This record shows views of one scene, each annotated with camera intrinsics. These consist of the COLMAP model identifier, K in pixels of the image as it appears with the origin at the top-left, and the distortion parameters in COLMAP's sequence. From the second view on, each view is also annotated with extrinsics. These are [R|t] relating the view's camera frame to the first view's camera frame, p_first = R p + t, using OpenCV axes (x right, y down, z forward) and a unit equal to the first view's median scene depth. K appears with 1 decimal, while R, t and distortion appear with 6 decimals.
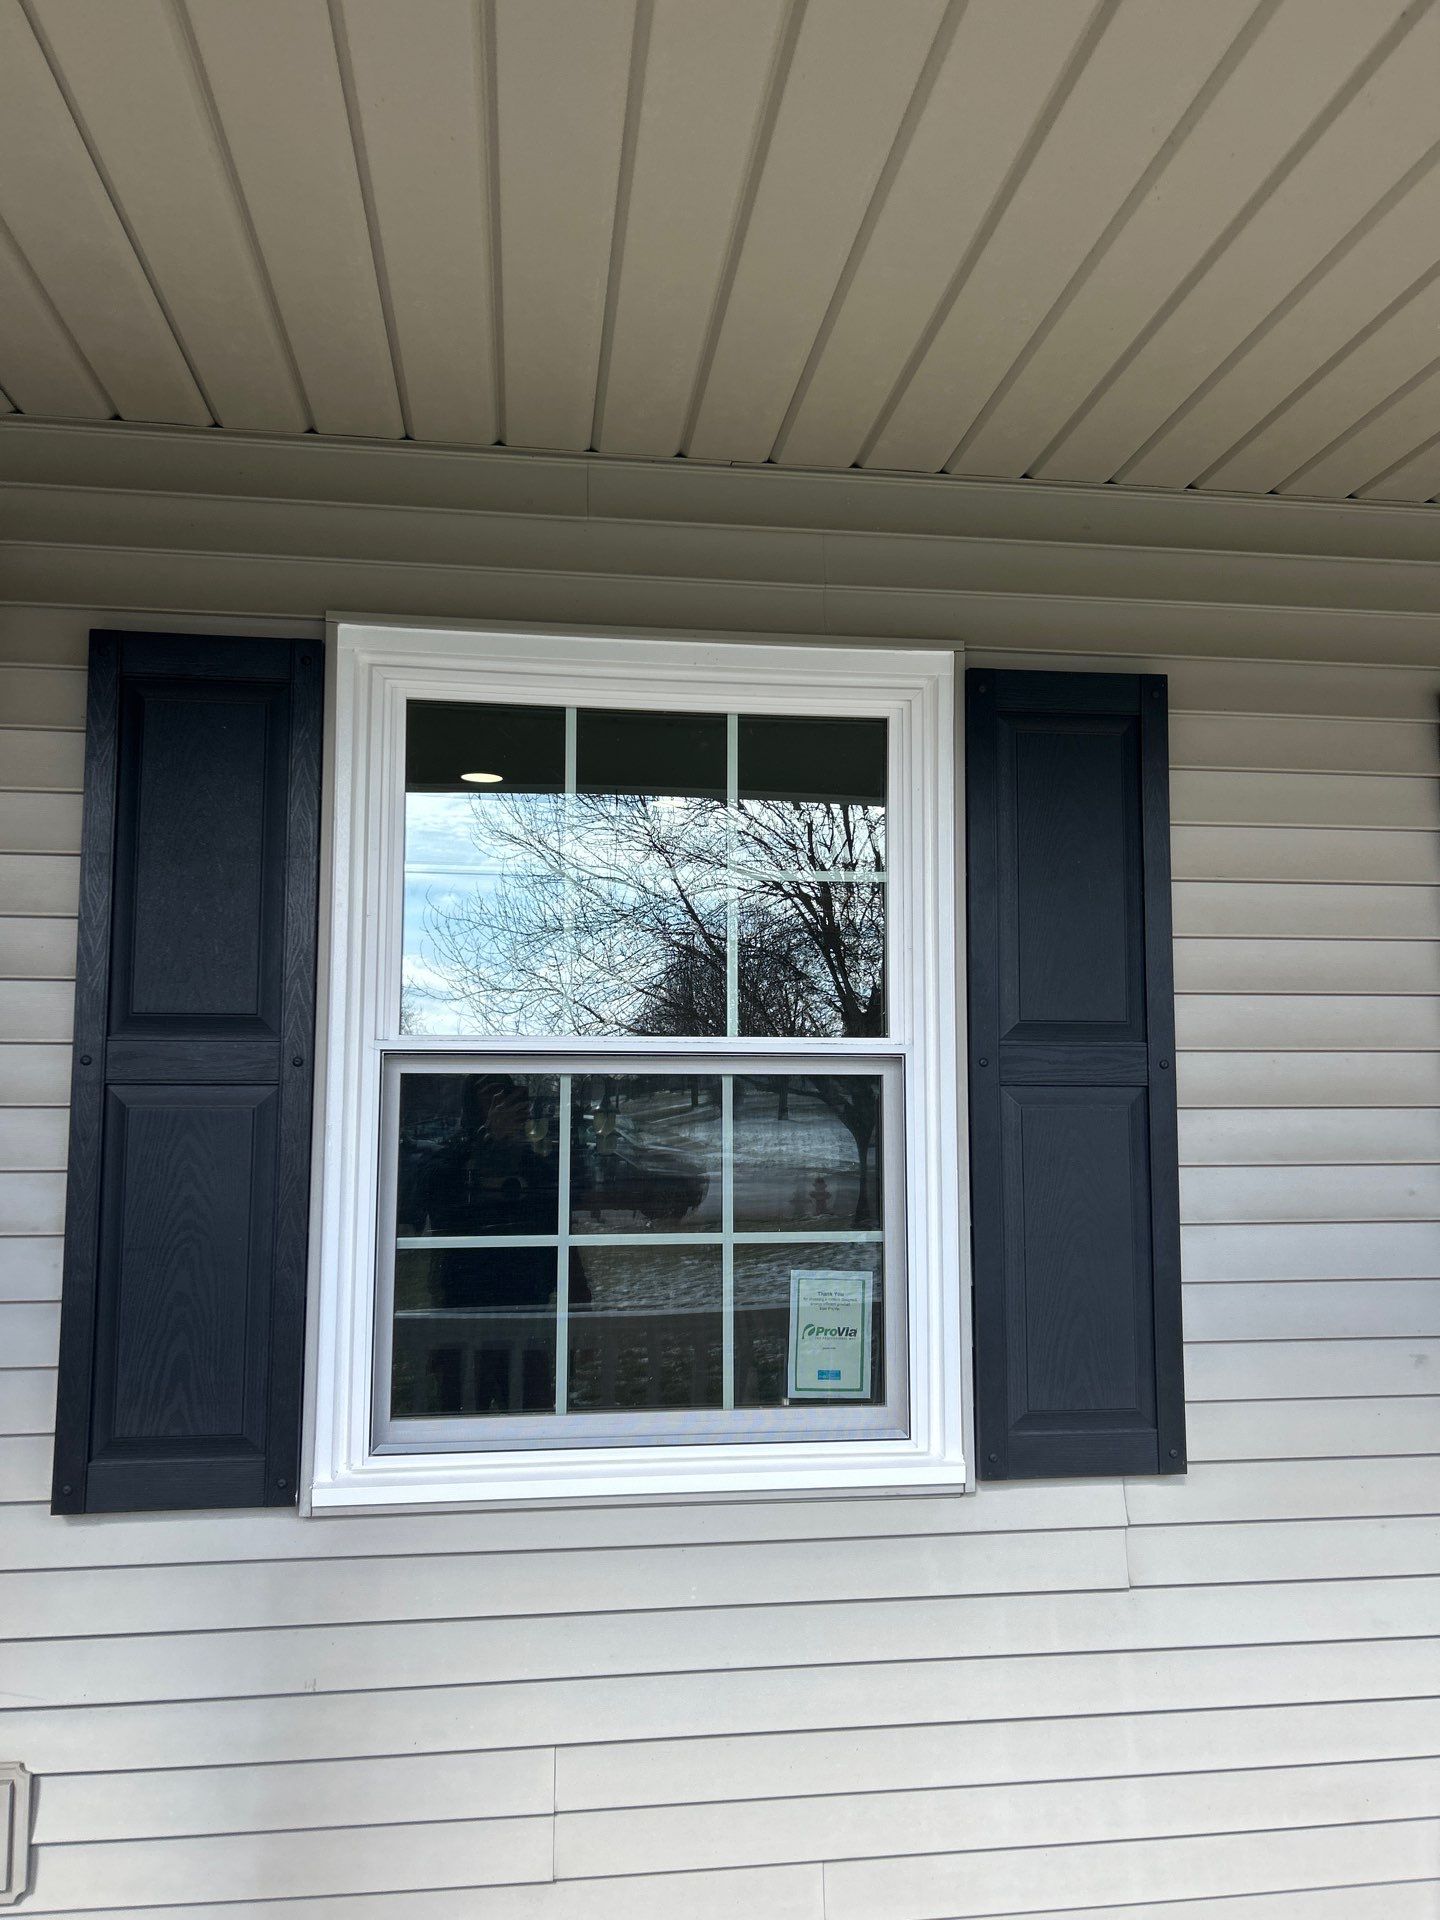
lens RADIAL K [[1491.3, 0, 721.0], [0, 1491.3, 957.6], [0, 0, 1]] dist [0.002167, 0.000072]
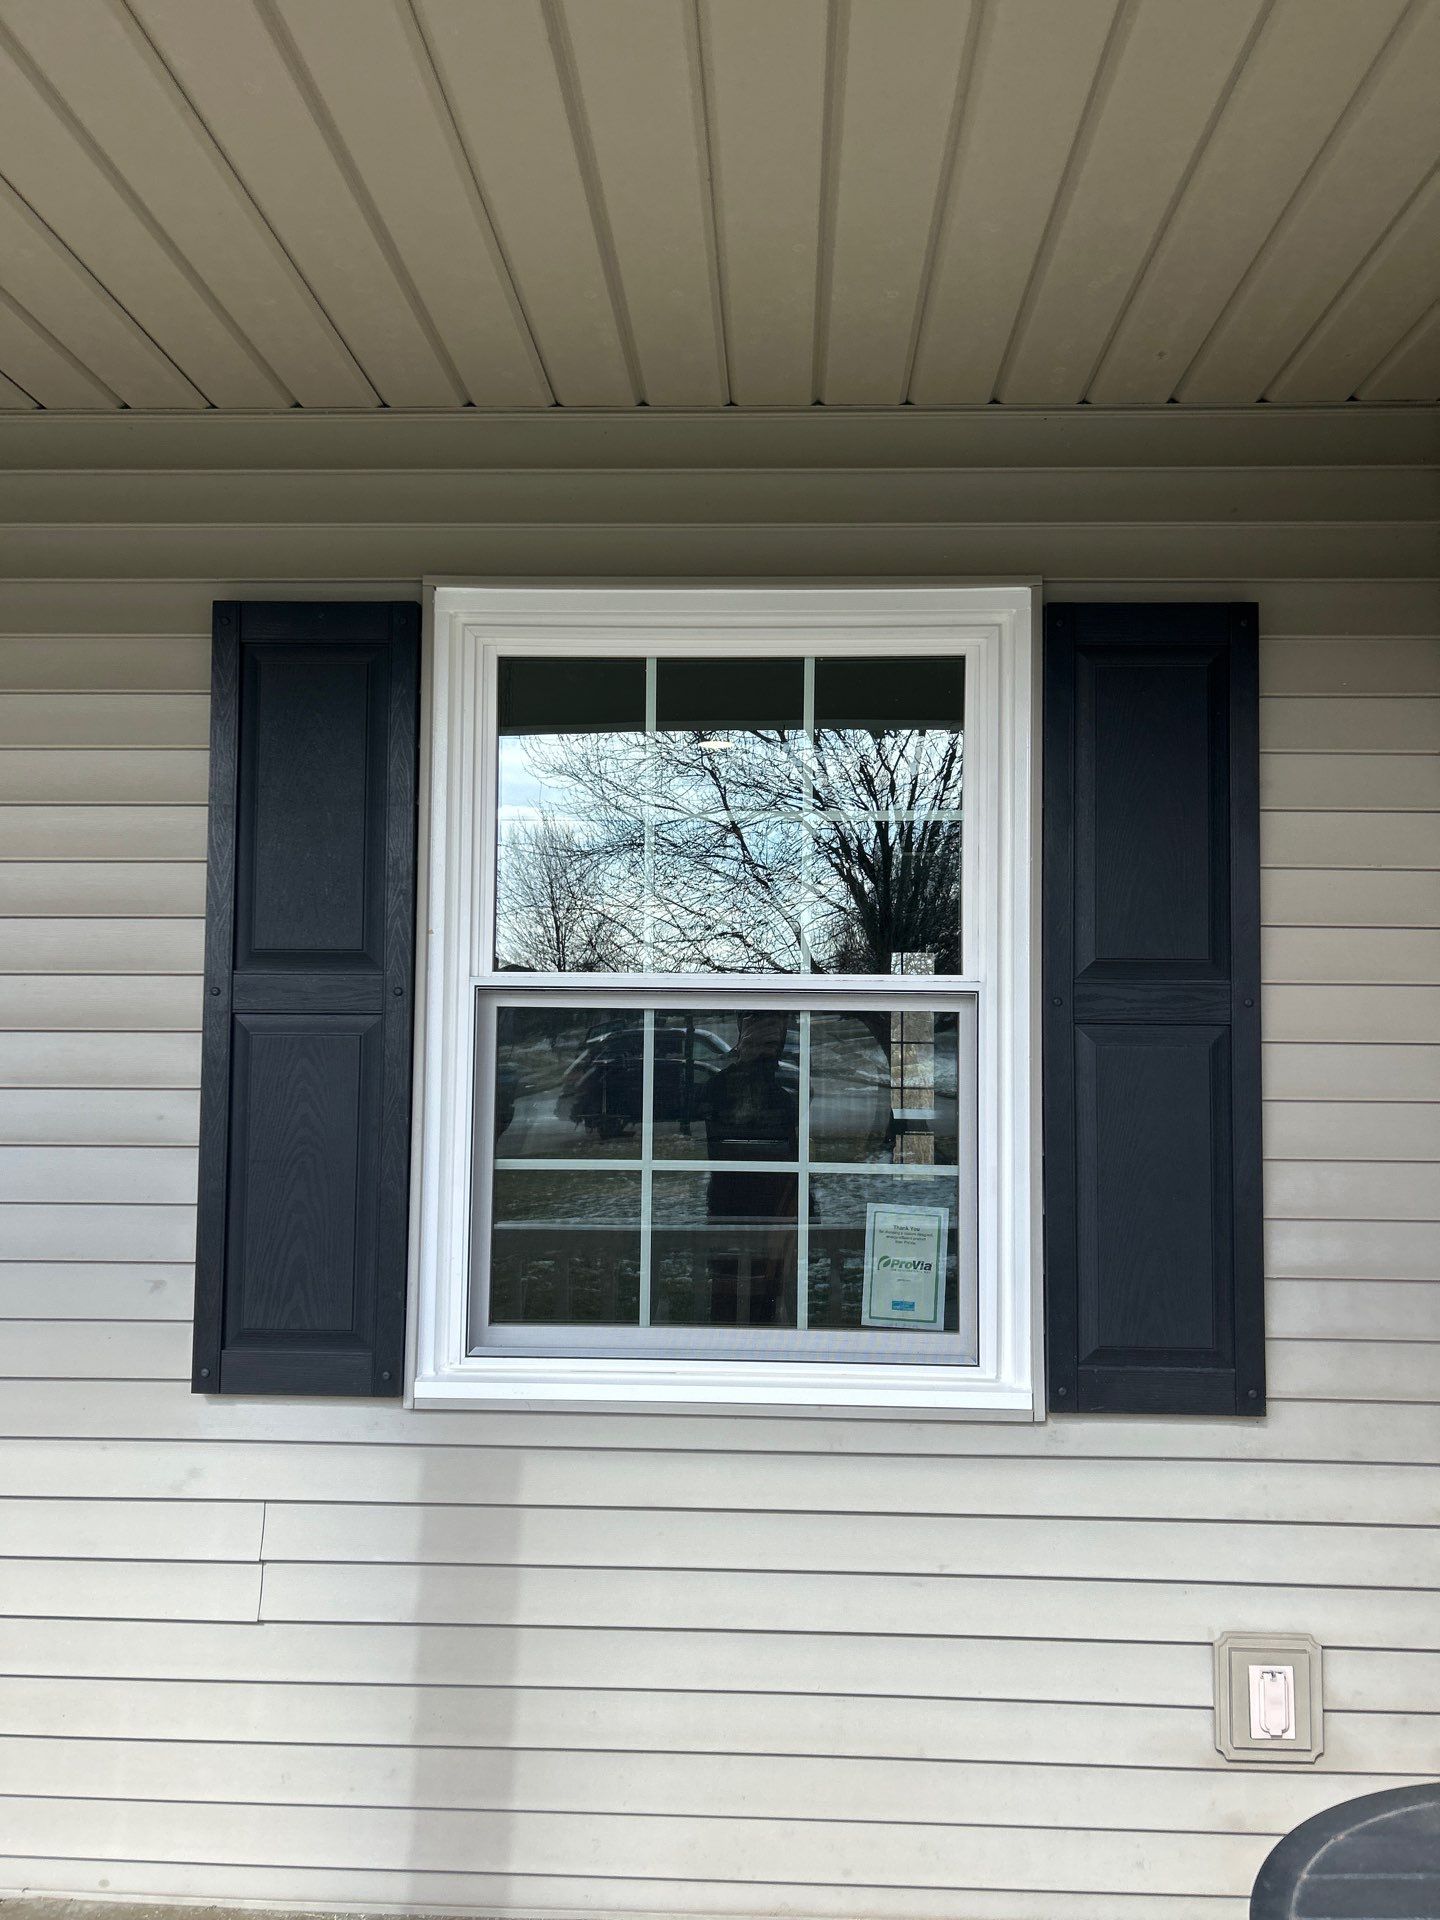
lens RADIAL K [[1430.8, 0, 723.0], [0, 1430.8, 958.2], [0, 0, 1]] dist [-0.003099, -0.000965]
pose [[0.984661, 0.002556, -0.174461, 0.125704], [0.004705, 0.999140, 0.041194, 0.001857], [0.174417, -0.041383, 0.983802, 0.017224]]
